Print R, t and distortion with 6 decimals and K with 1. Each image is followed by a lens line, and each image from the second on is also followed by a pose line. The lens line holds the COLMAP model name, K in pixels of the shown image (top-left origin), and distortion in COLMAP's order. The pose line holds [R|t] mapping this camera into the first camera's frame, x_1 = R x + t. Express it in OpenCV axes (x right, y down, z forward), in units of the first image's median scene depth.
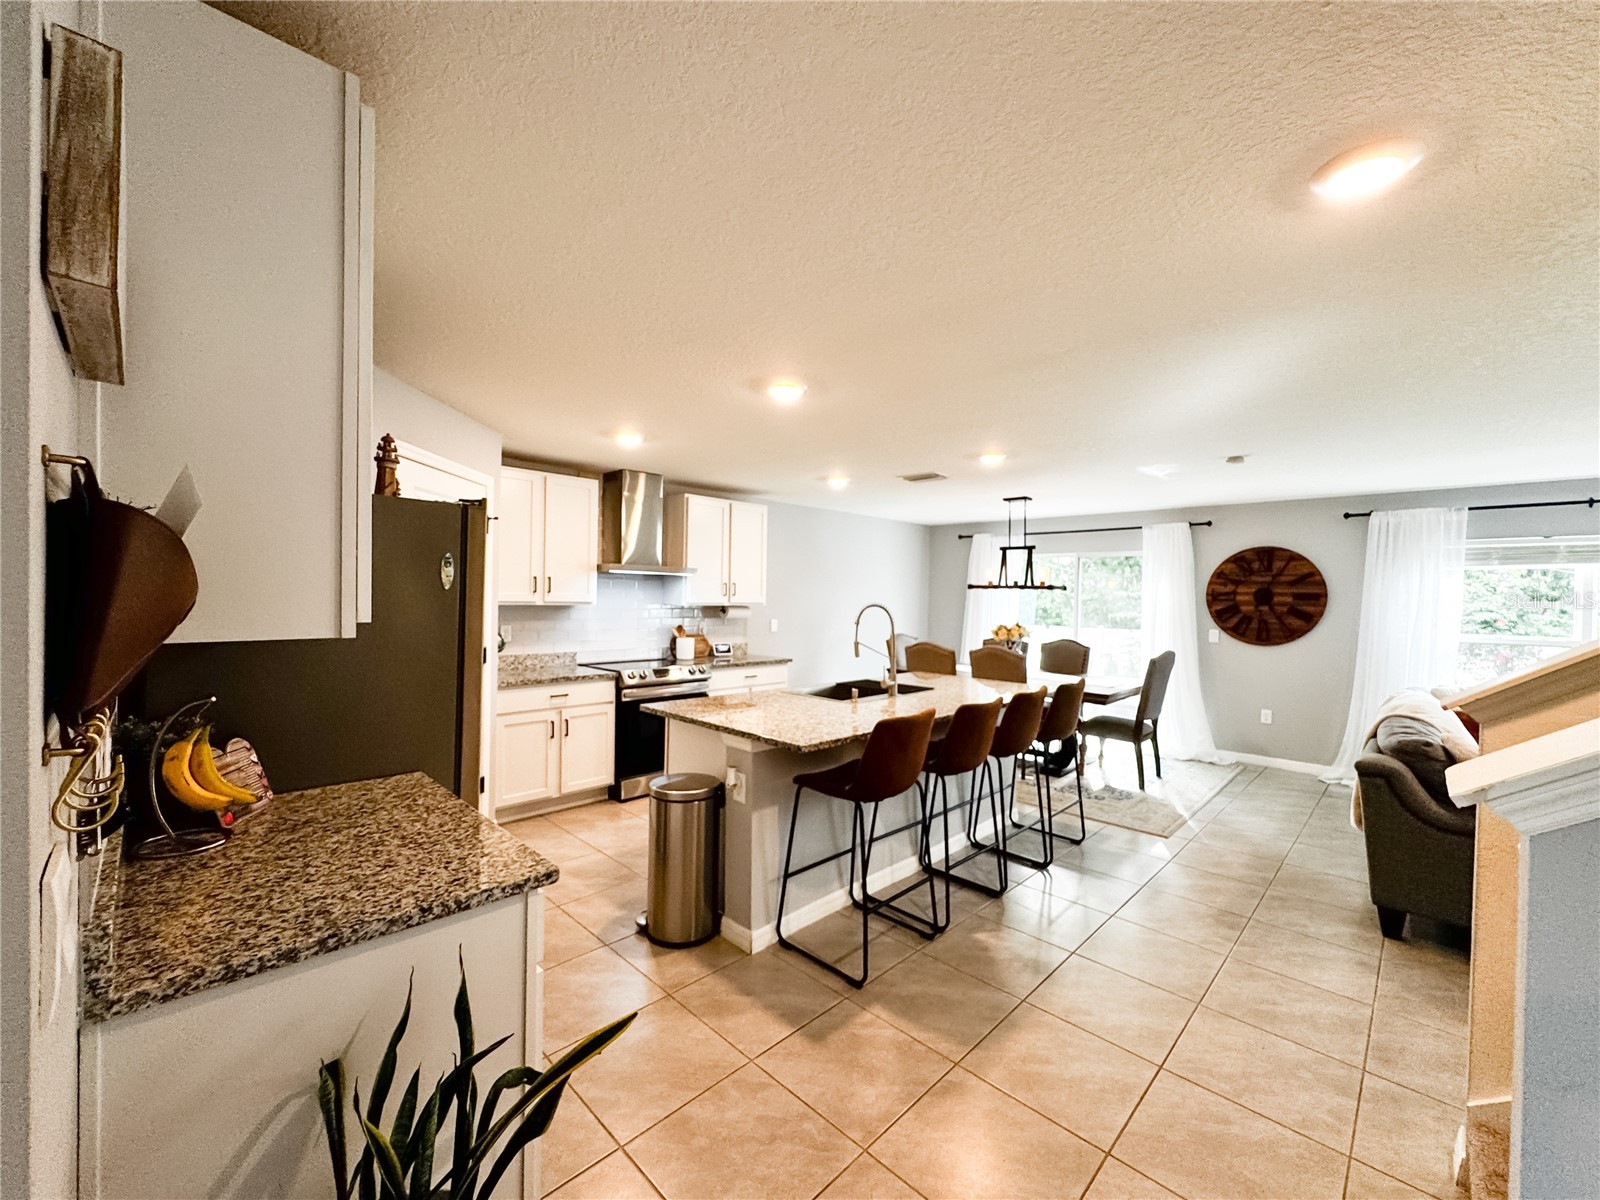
lens RADIAL K [[644.8, 0, 797.6], [0, 644.8, 599.6], [0, 0, 1]] dist [-0.001817, -0.000335]
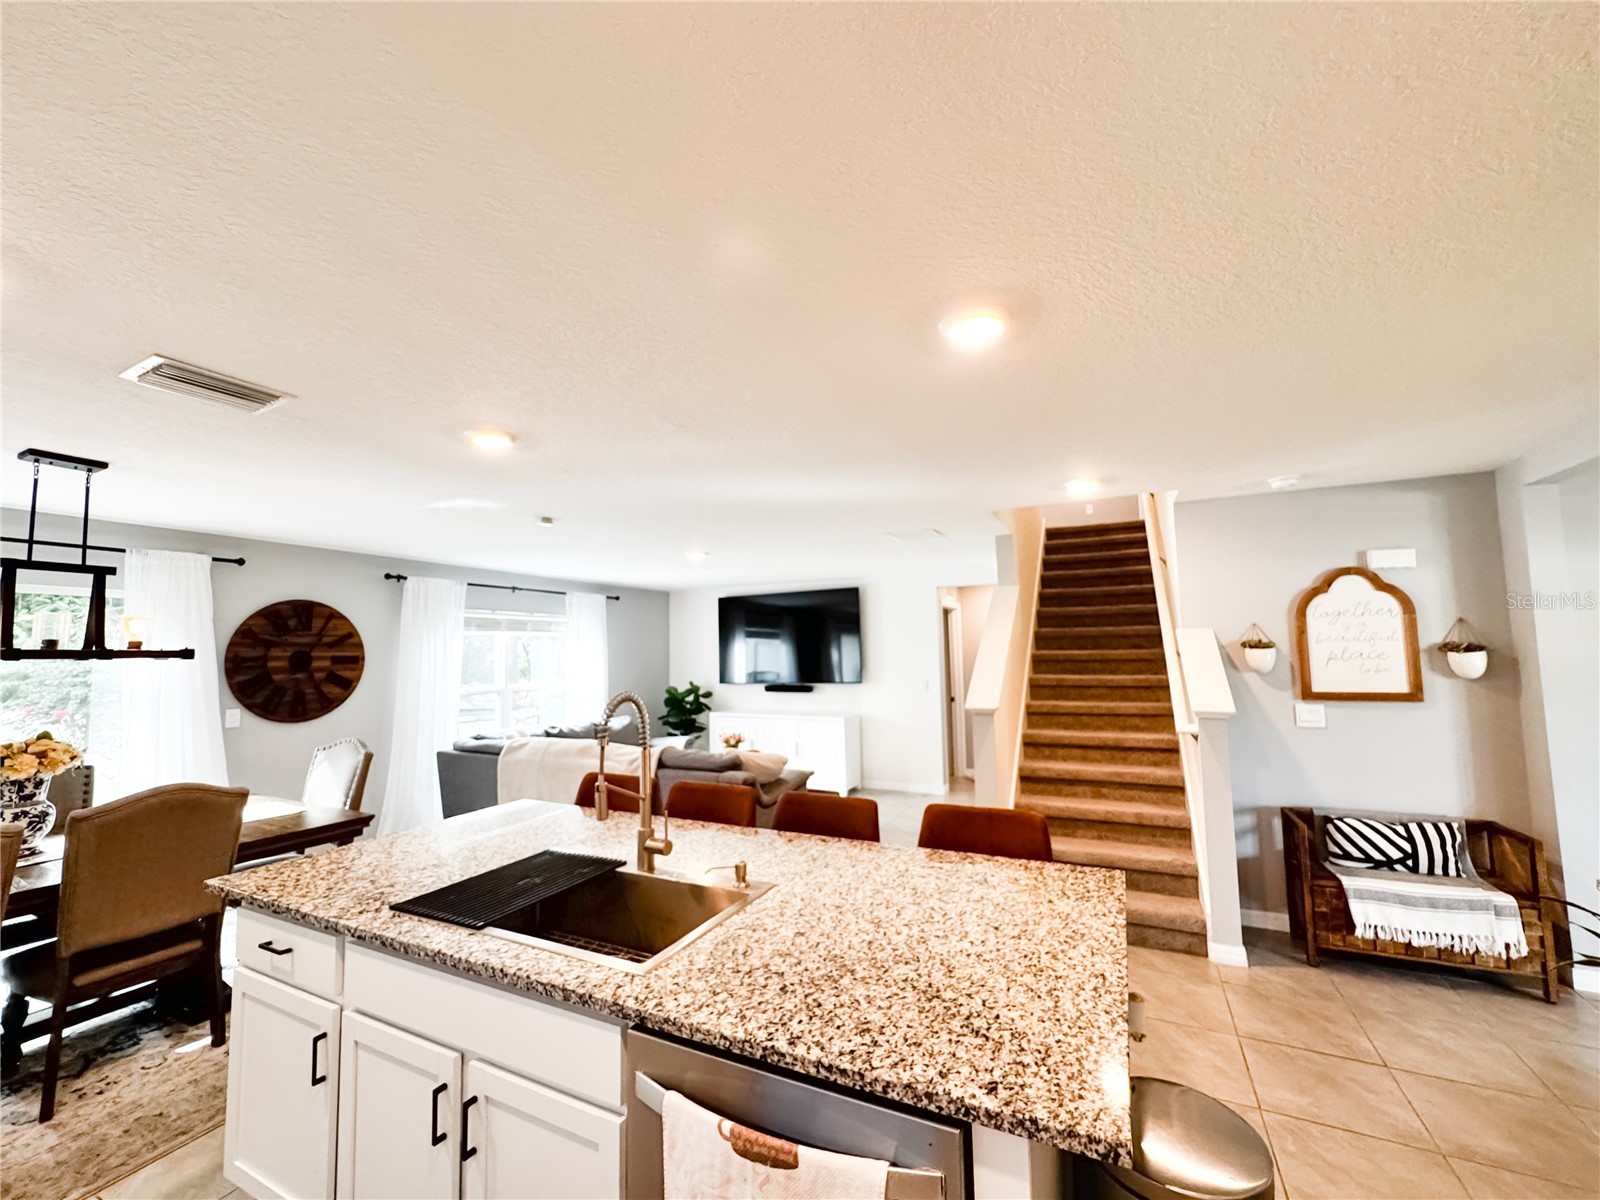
lens RADIAL K [[648.8, 0, 793.8], [0, 648.8, 592.6], [0, 0, 1]] dist [-0.002470, -0.000072]
pose [[-0.308789, 0.075087, 0.948162, -0.252799], [0.016719, 0.997153, -0.073522, -0.021062], [-0.950984, -0.006850, -0.309165, 0.670451]]
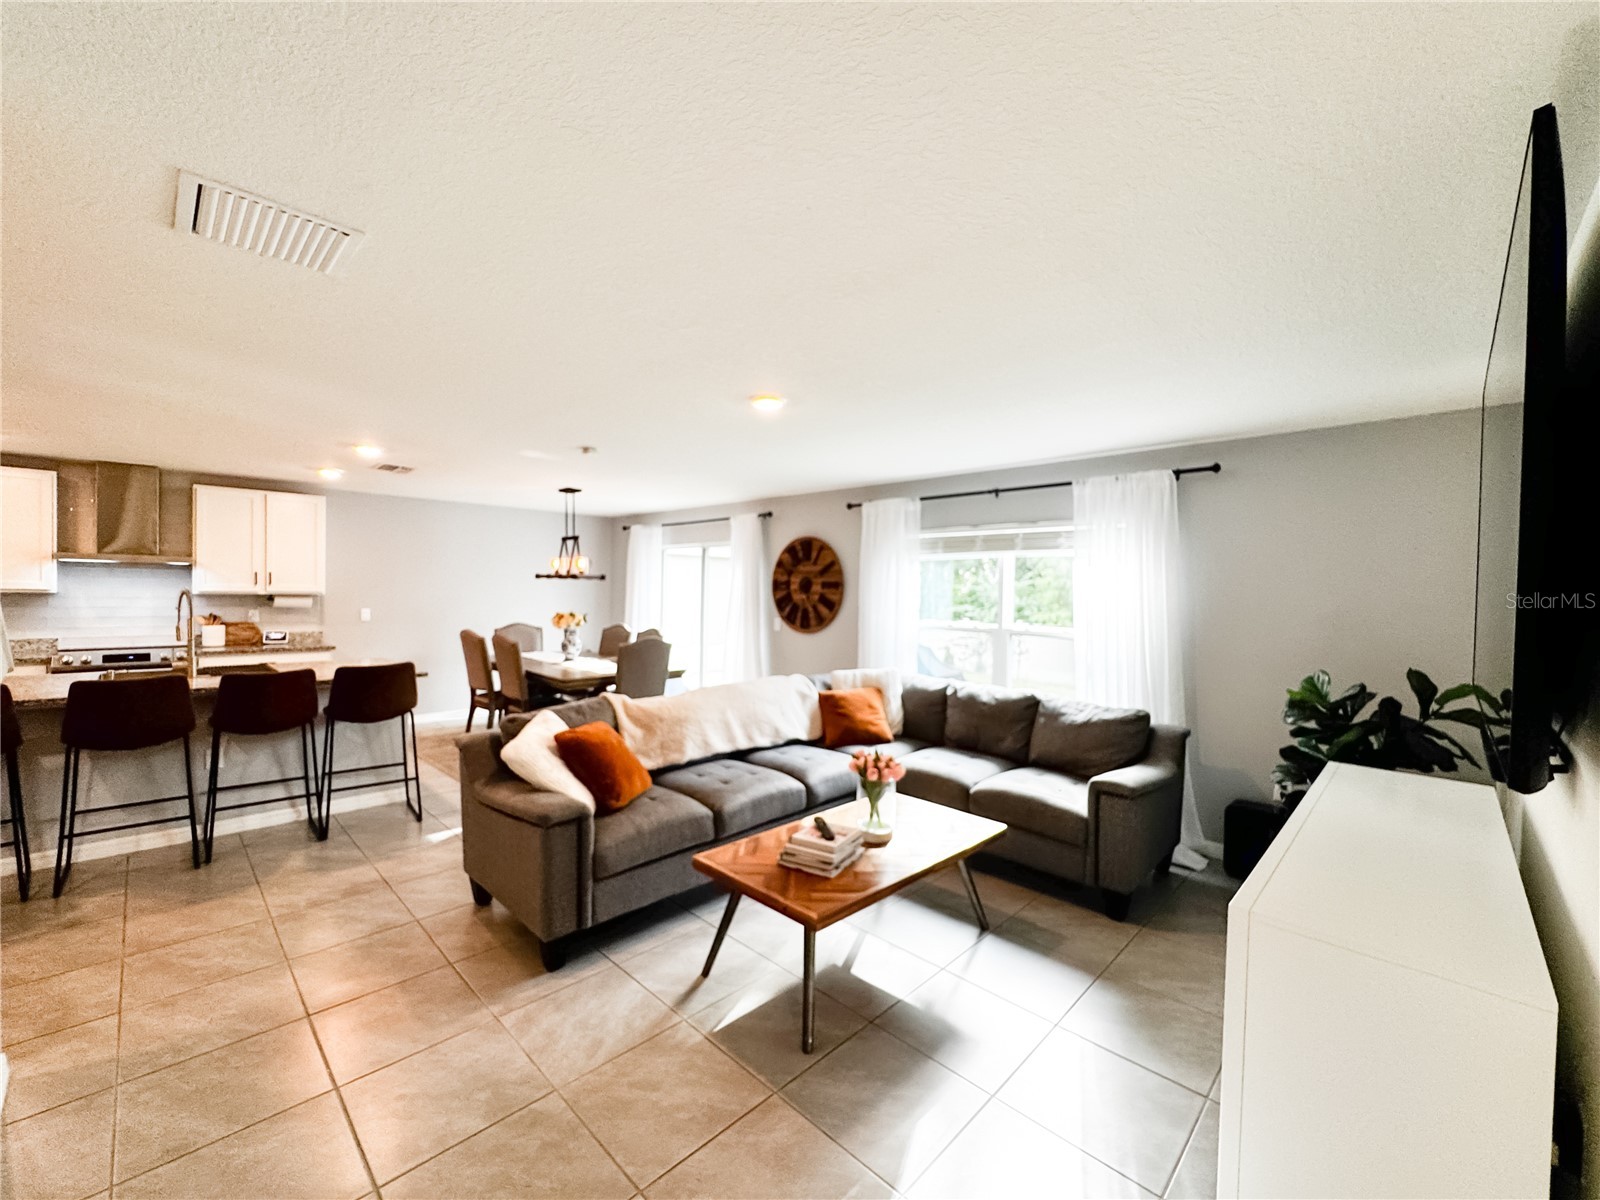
lens RADIAL K [[648.8, 0, 793.8], [0, 648.8, 592.6], [0, 0, 1]] dist [-0.002470, -0.000072]
pose [[0.999996, -0.000069, -0.002722, 0.717074], [0.000061, 0.999995, -0.003221, 0.009761], [0.002722, 0.003220, 0.999991, -0.030437]]
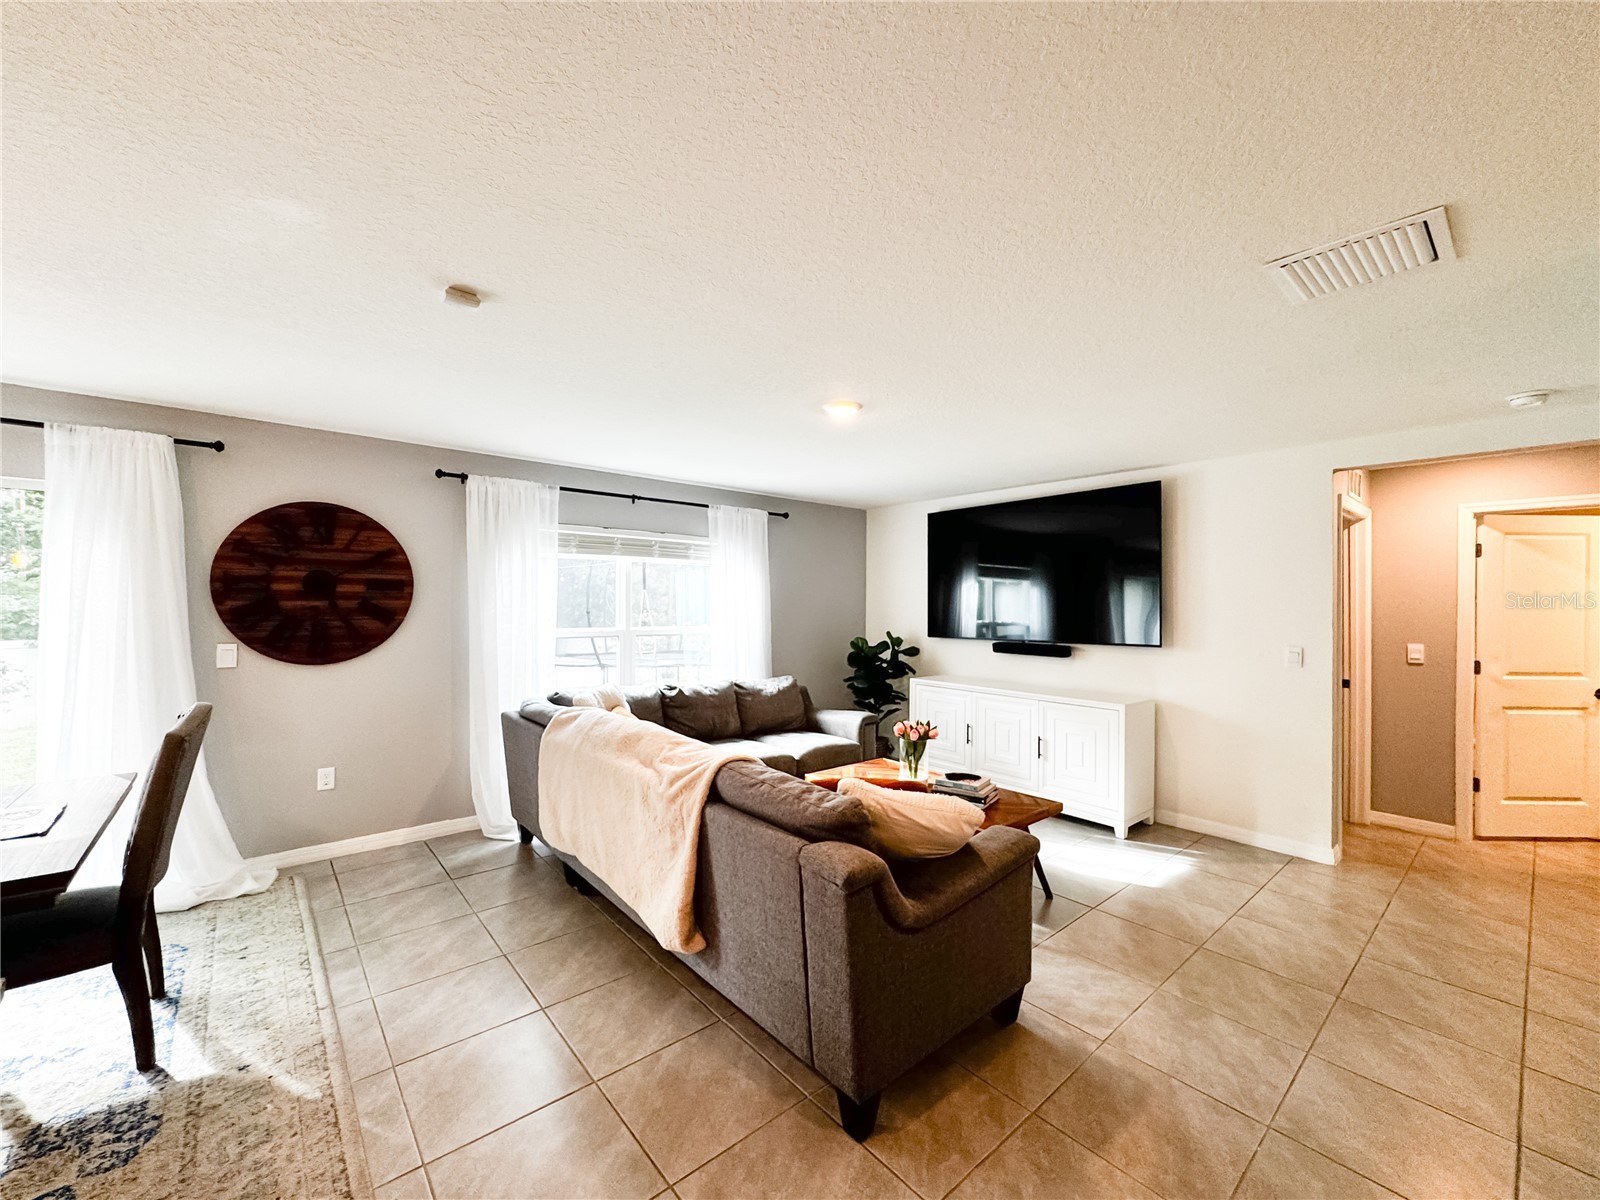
lens RADIAL K [[644.8, 0, 797.6], [0, 644.8, 599.6], [0, 0, 1]] dist [-0.001817, -0.000335]
pose [[0.083817, -0.013280, 0.996393, 0.153819], [-0.002836, 0.999904, 0.013566, 0.000182], [-0.996477, -0.003963, 0.083771, 0.503336]]
